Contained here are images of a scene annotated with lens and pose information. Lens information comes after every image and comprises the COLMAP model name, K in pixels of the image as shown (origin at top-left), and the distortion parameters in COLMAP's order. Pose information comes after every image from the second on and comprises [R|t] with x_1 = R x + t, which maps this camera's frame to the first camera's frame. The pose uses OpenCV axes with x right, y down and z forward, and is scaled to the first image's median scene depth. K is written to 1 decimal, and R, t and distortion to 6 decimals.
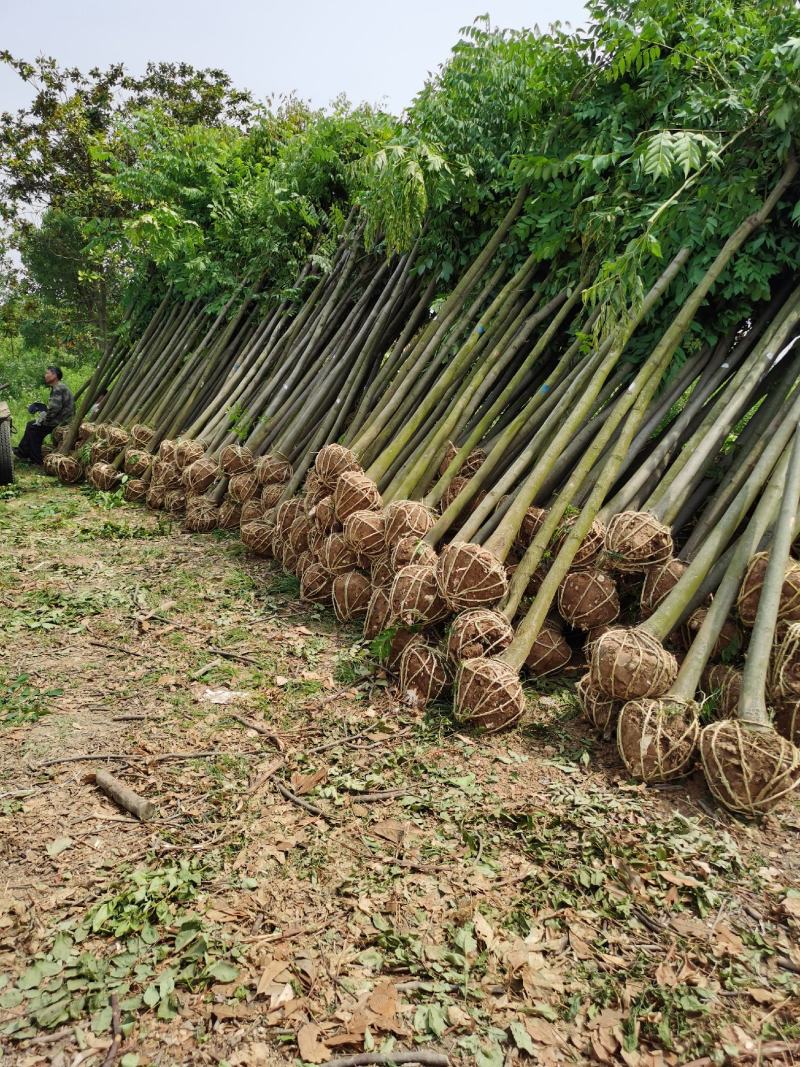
lens RADIAL K [[800.1, 0, 403.6], [0, 800.1, 534.0], [0, 0, 1]] dist [0.039057, -0.016316]
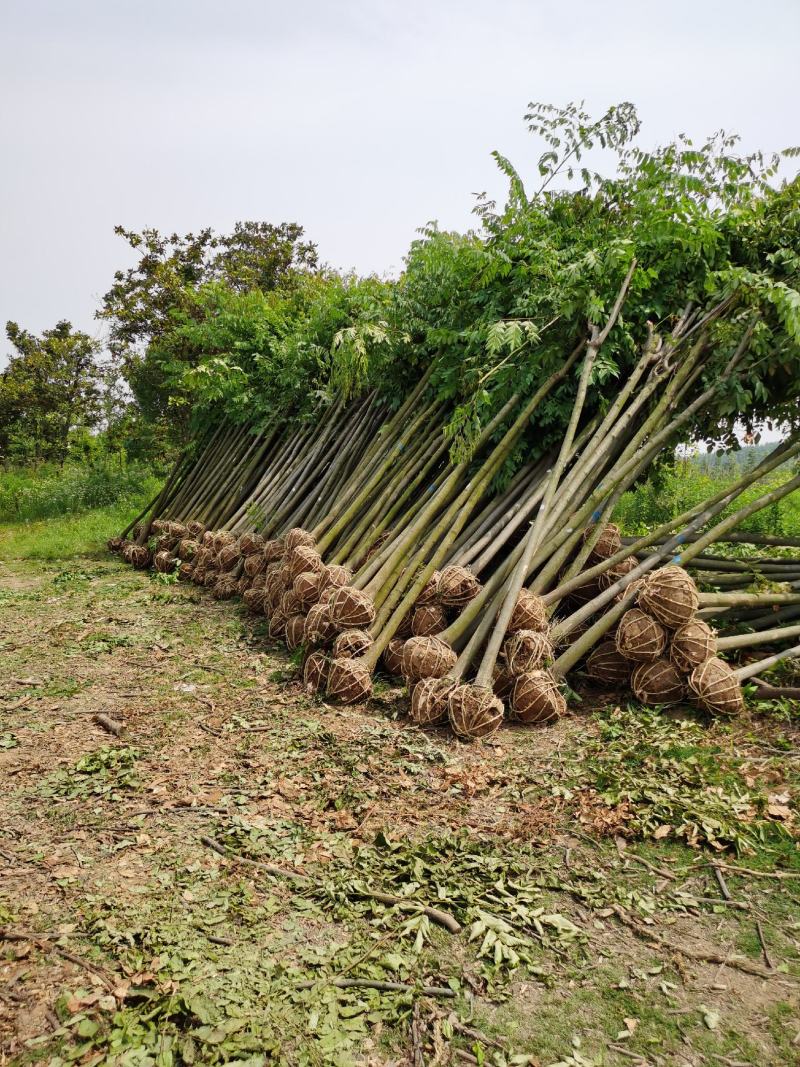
lens RADIAL K [[852.2, 0, 399.2], [0, 852.2, 496.0], [0, 0, 1]] dist [0.147987, -0.004067]
pose [[0.989646, -0.023017, -0.141672, 0.233915], [-0.000601, 0.986385, -0.164451, 0.061077], [0.143529, 0.162834, 0.976158, -0.361796]]
